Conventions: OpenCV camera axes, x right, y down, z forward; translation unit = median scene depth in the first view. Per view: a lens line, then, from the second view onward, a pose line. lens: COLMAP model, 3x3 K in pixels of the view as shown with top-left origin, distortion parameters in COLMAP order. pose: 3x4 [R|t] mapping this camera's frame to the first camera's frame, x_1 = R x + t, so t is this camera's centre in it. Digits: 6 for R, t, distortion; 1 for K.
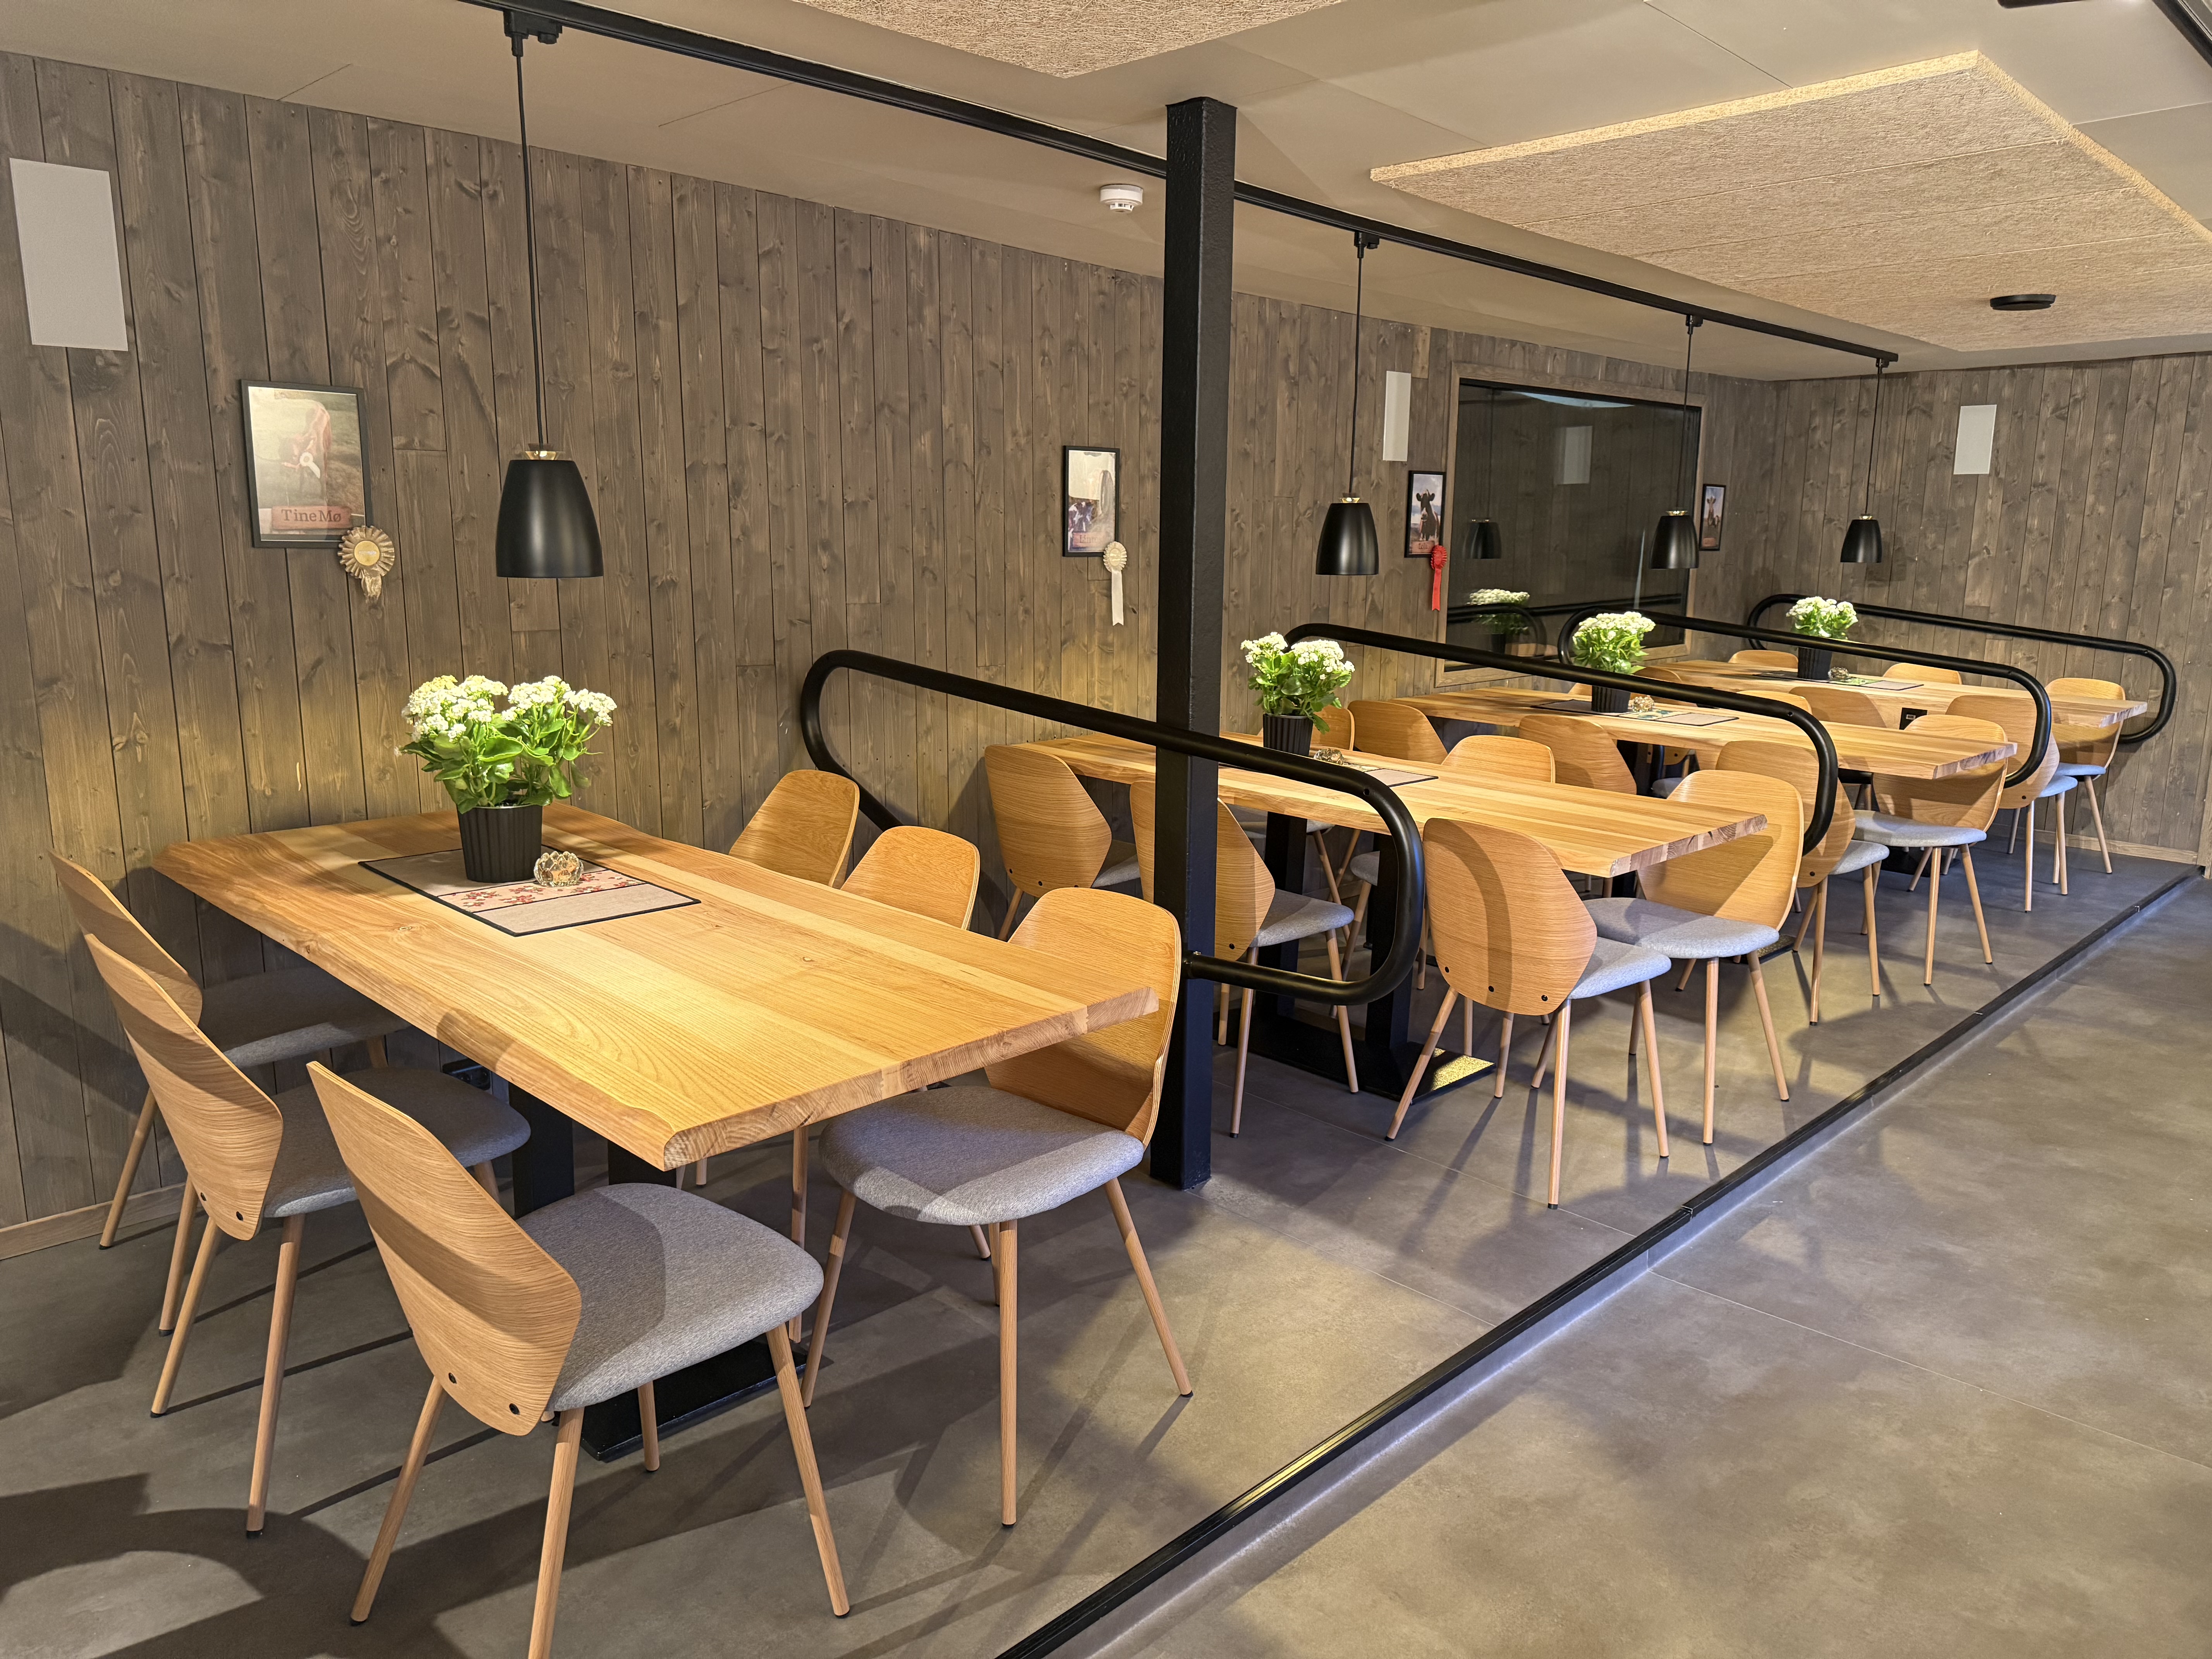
lens RADIAL K [[1556.4, 0, 1118.8], [0, 1556.4, 822.7], [0, 0, 1]] dist [0.044723, -0.048703]
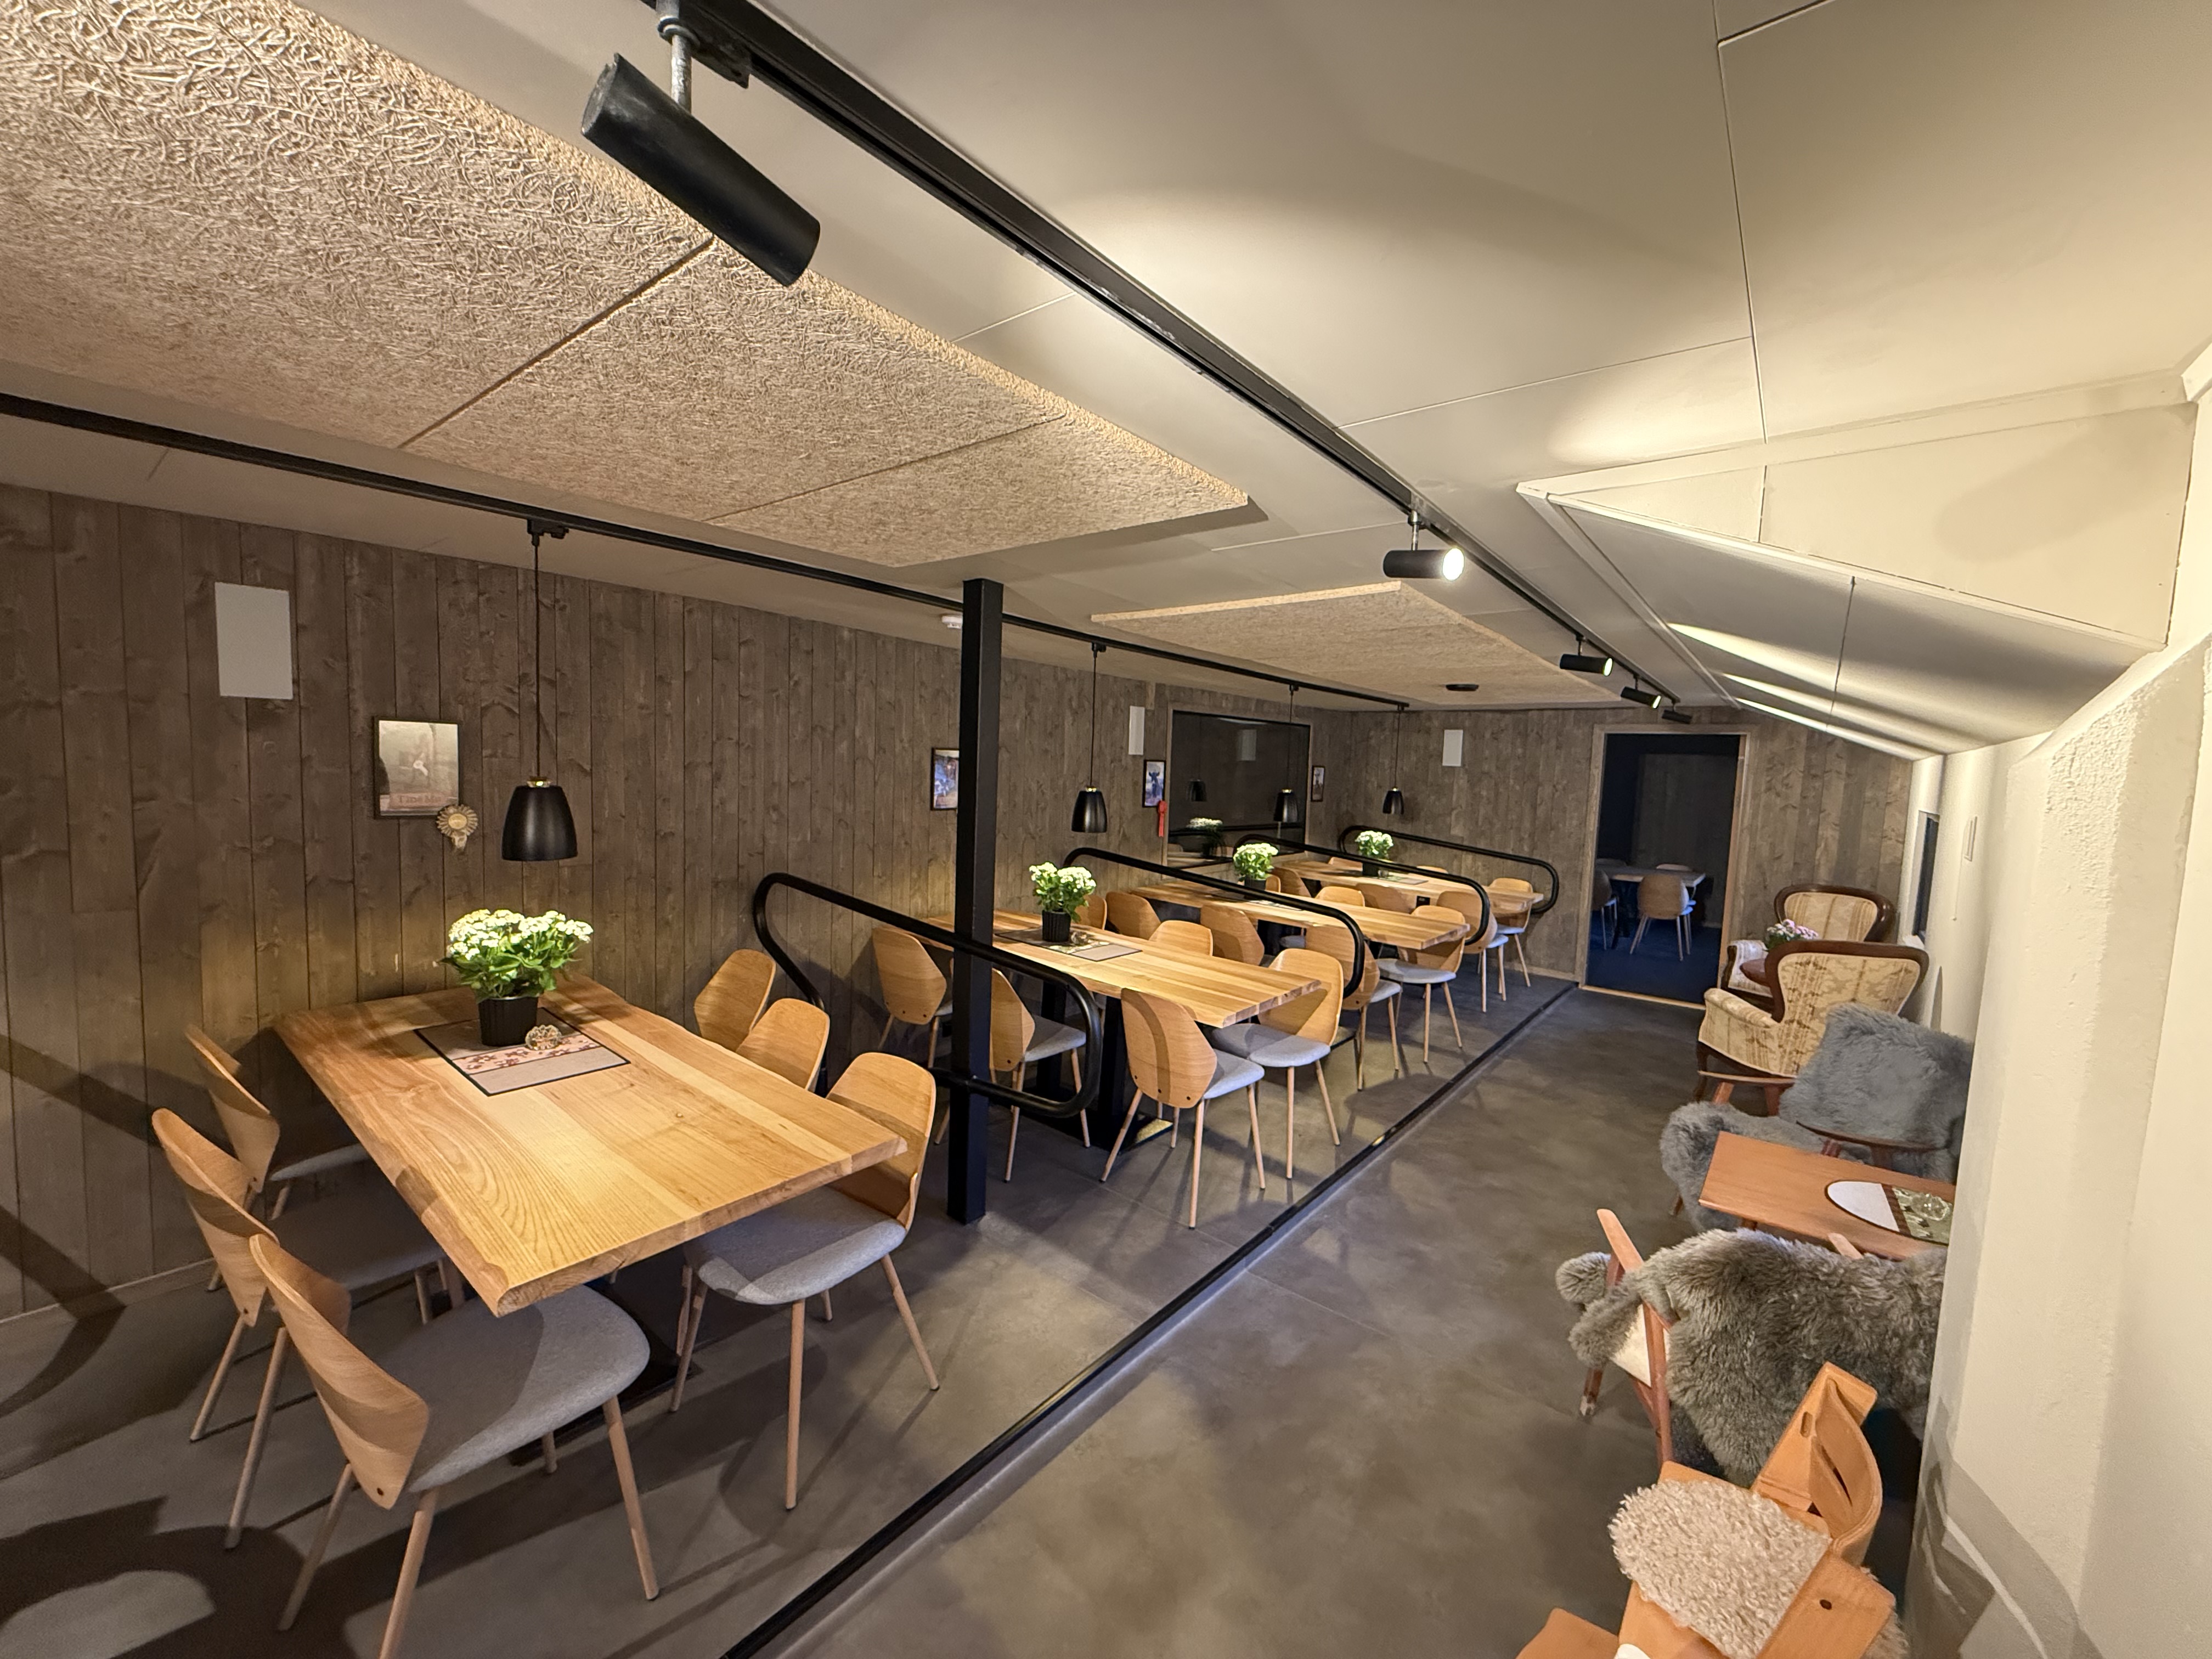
lens RADIAL K [[884.5, 0, 1104.4], [0, 884.5, 827.0], [0, 0, 1]] dist [0.000961, -0.000046]
pose [[0.994760, 0.022993, 0.099616, 0.090283], [-0.011522, 0.993388, -0.114227, -0.072922], [-0.101583, 0.112480, 0.988448, 0.044361]]
